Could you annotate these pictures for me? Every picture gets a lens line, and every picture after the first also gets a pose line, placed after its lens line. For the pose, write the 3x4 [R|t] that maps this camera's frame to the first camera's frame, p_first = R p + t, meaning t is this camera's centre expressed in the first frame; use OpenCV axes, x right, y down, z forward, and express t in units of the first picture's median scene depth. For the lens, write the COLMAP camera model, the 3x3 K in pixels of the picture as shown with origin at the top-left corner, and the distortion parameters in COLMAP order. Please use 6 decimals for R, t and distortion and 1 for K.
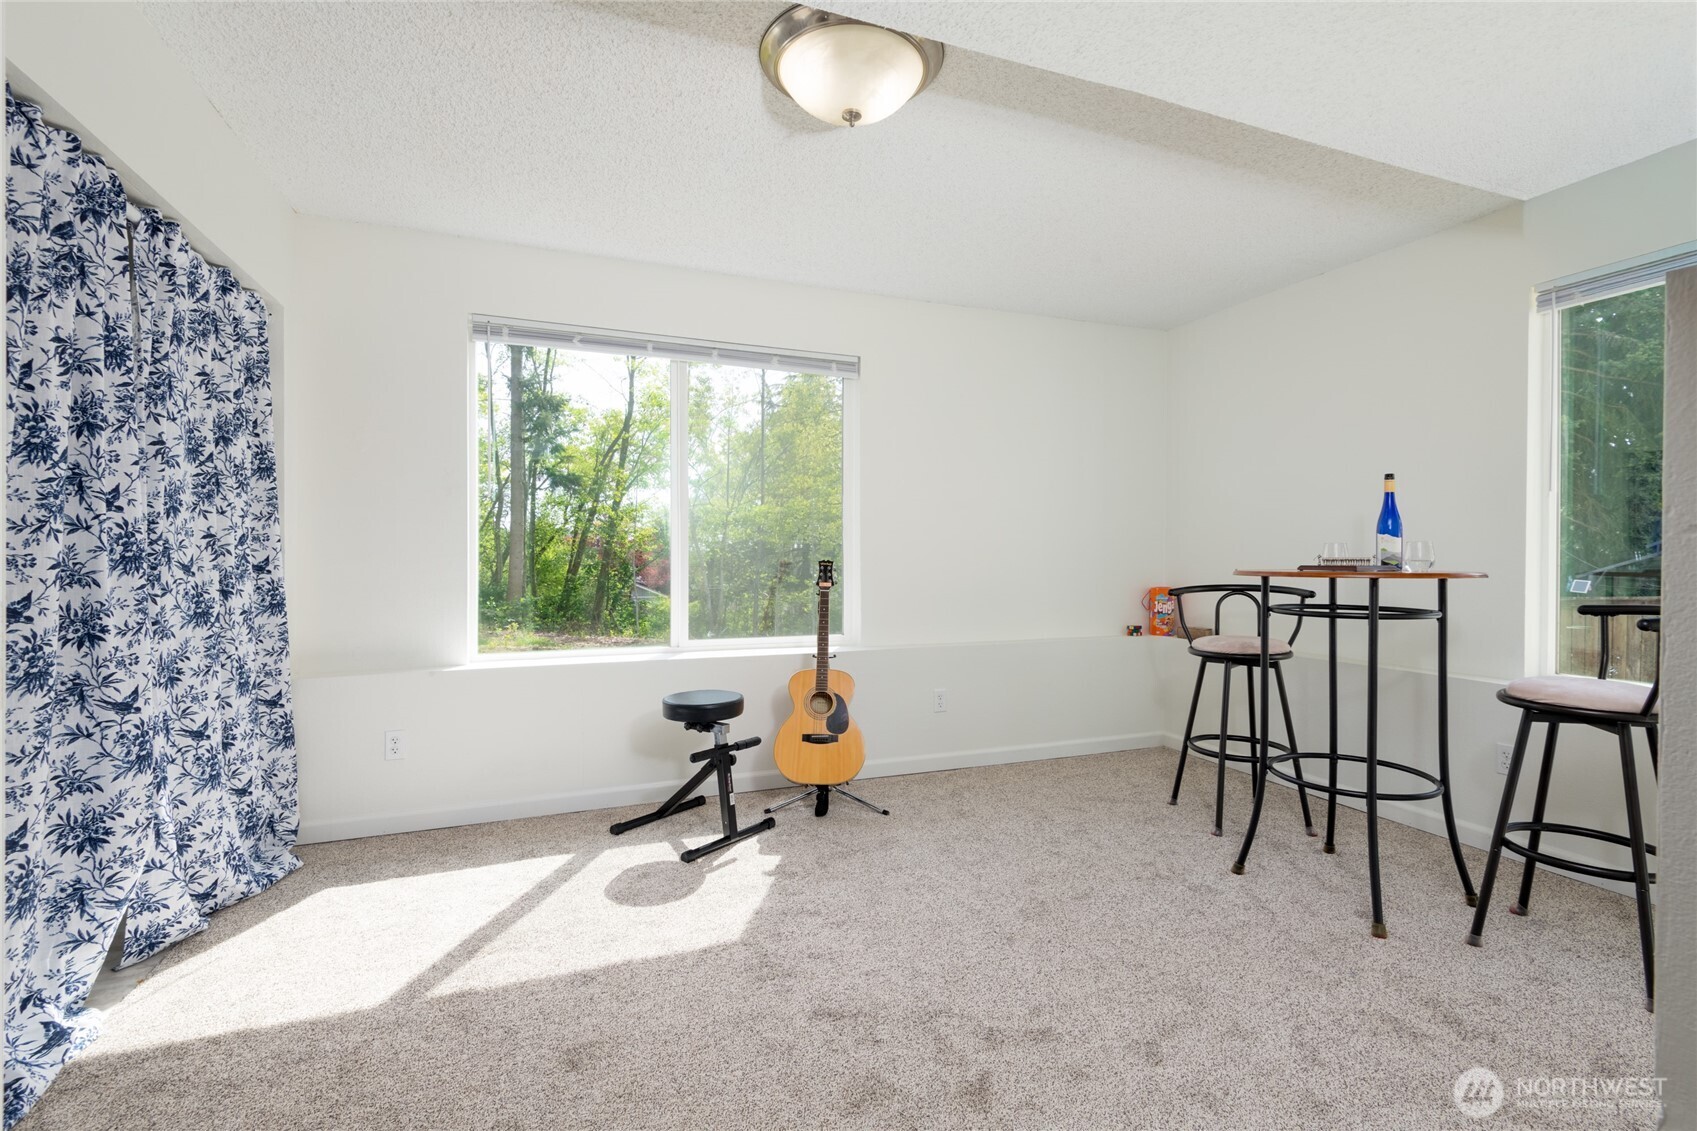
lens RADIAL K [[755.7, 0, 851.3], [0, 755.7, 555.6], [0, 0, 1]] dist [0.036804, -0.025841]
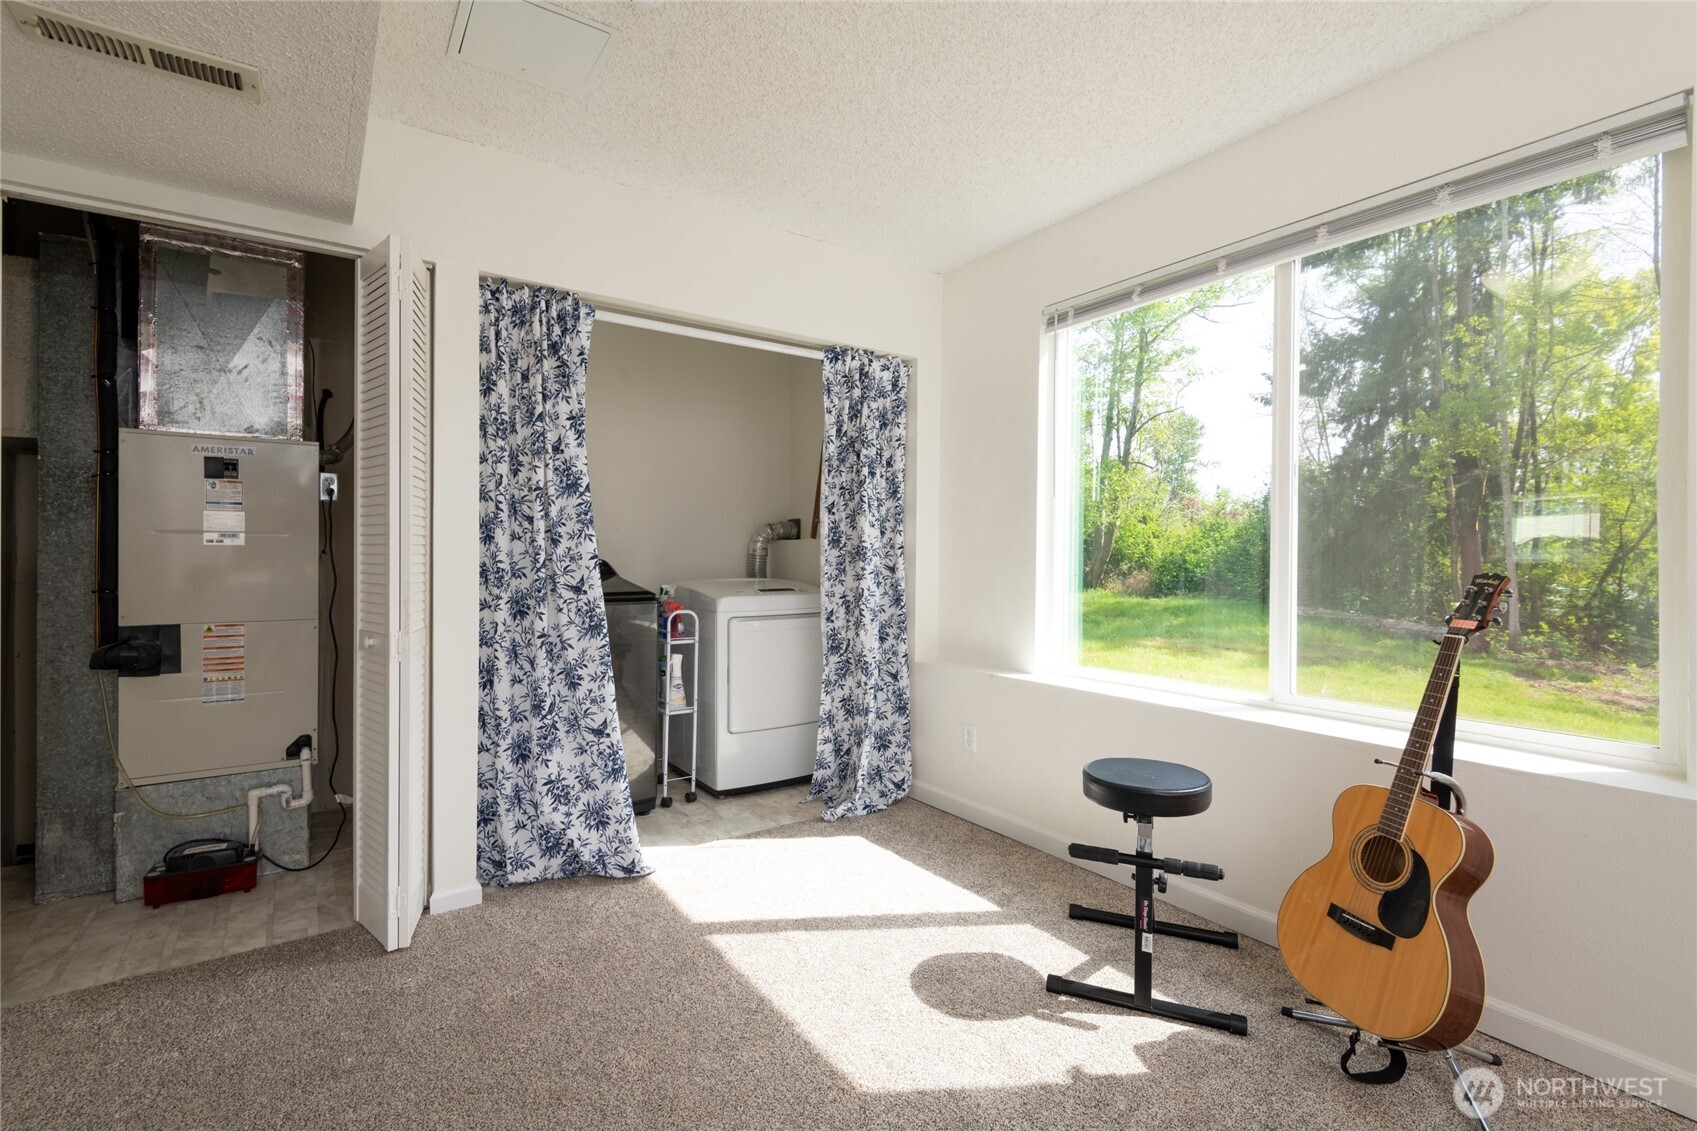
lens RADIAL K [[755.7, 0, 851.3], [0, 755.7, 555.6], [0, 0, 1]] dist [0.036804, -0.025841]
pose [[0.229791, -0.005691, -0.973223, 0.434435], [0.000661, 0.999984, -0.005691, -0.002346], [0.973240, 0.000665, 0.229791, 0.637699]]
